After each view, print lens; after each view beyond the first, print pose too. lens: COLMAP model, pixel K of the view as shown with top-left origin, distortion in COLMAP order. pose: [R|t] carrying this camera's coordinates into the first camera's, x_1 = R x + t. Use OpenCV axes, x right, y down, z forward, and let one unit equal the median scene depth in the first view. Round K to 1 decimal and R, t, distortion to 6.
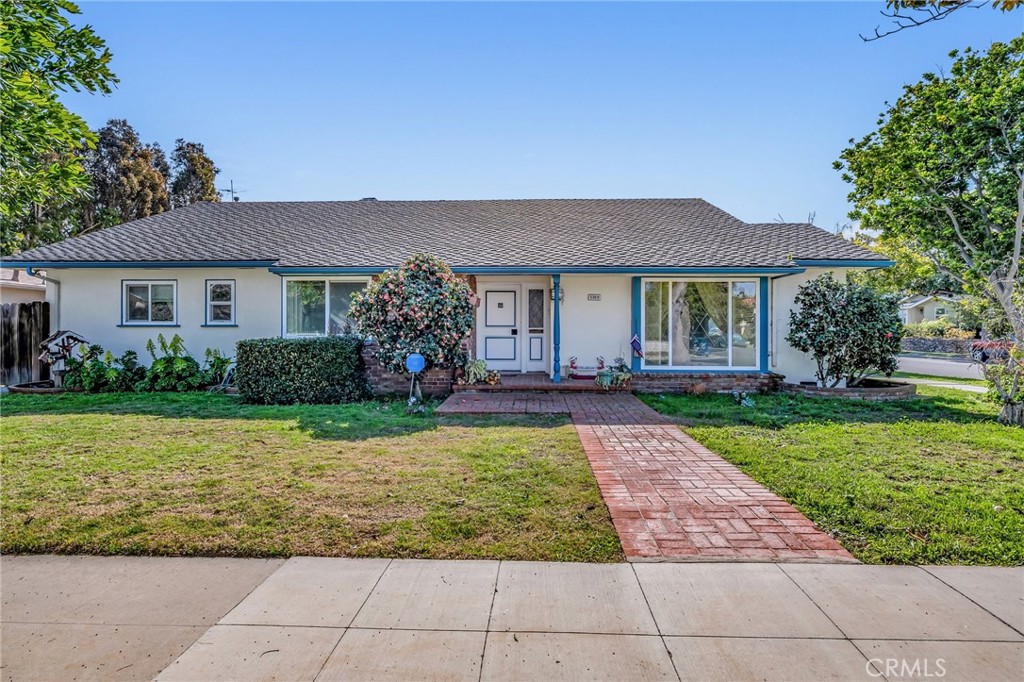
lens RADIAL K [[559.2, 0, 514.0], [0, 559.2, 326.6], [0, 0, 1]] dist [0.001658, 0.000368]
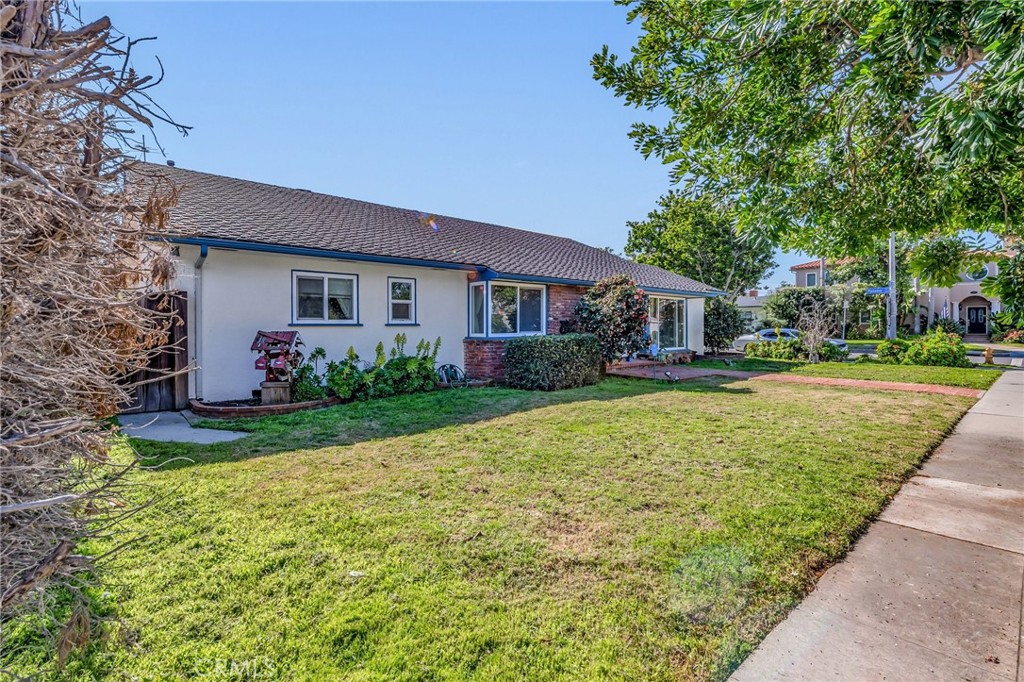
lens RADIAL K [[489.5, 0, 512.0], [0, 489.5, 341.0], [0, 0, 1]] dist [-0.000233, 0.000001]
pose [[0.698273, -0.025748, 0.715368, -1.001561], [0.001278, 0.999396, 0.034724, -0.002372], [-0.715830, -0.023333, 0.697884, 0.256327]]
